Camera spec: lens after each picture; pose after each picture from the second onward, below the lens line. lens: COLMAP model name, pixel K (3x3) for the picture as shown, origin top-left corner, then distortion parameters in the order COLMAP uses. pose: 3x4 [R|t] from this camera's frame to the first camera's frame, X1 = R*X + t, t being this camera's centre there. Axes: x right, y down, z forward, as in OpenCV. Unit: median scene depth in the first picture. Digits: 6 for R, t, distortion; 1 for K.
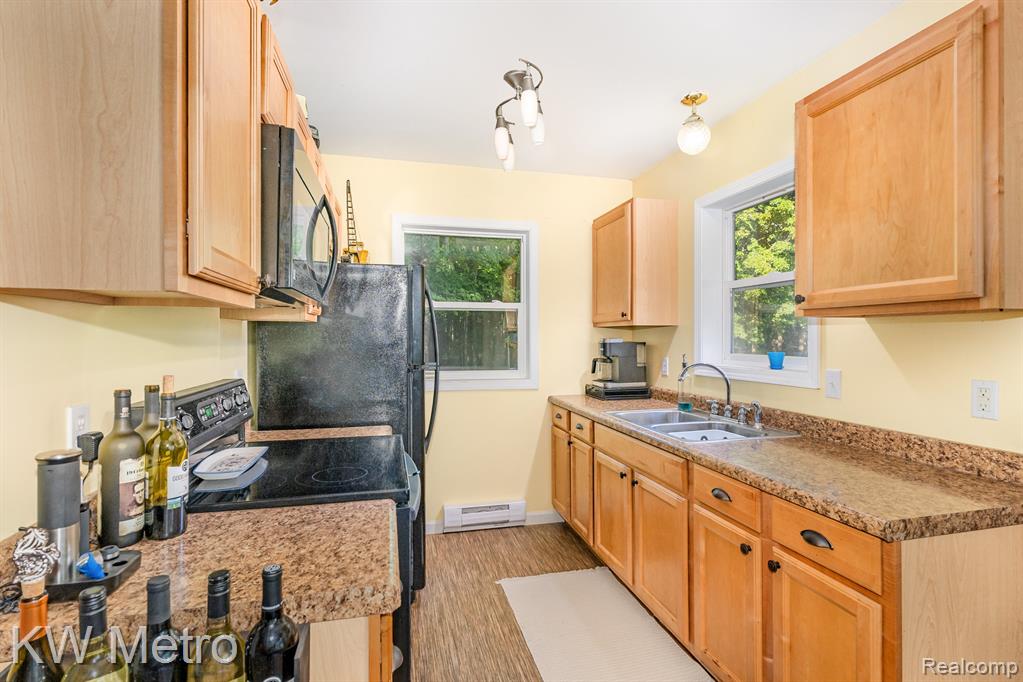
lens RADIAL K [[497.2, 0, 509.5], [0, 497.2, 340.9], [0, 0, 1]] dist [-0.001188, -0.000150]
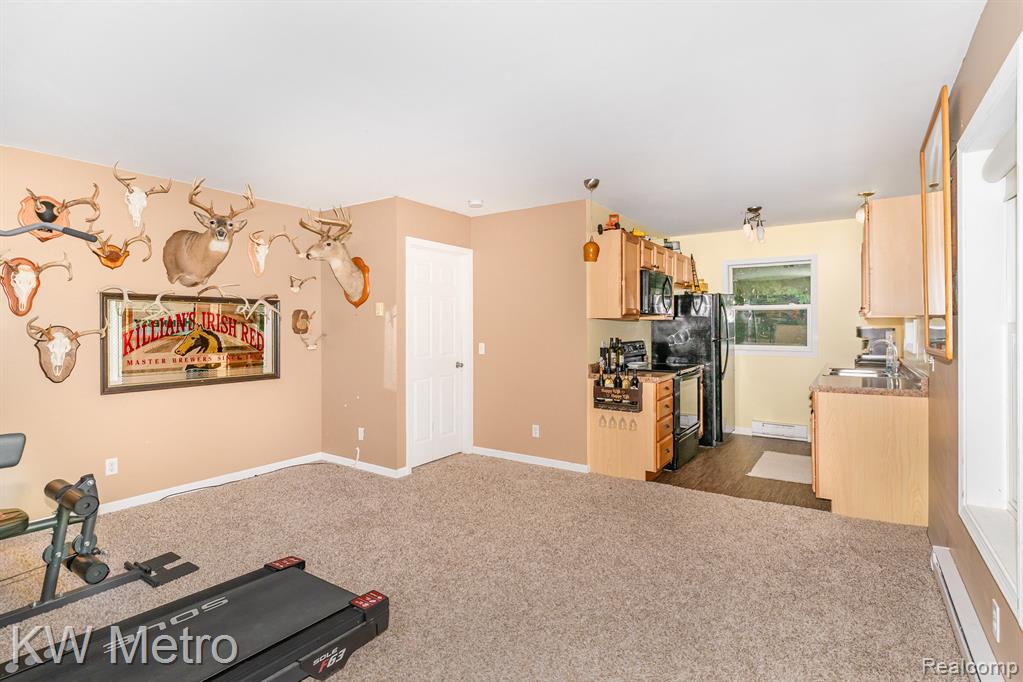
lens RADIAL K [[497.2, 0, 509.5], [0, 497.2, 332.9], [0, 0, 1]] dist [-0.001188, -0.000150]
pose [[0.675011, 0.008016, -0.737764, 1.124725], [-0.001066, 0.999951, 0.009889, 0.003733], [0.737807, -0.005889, 0.674986, -1.592727]]
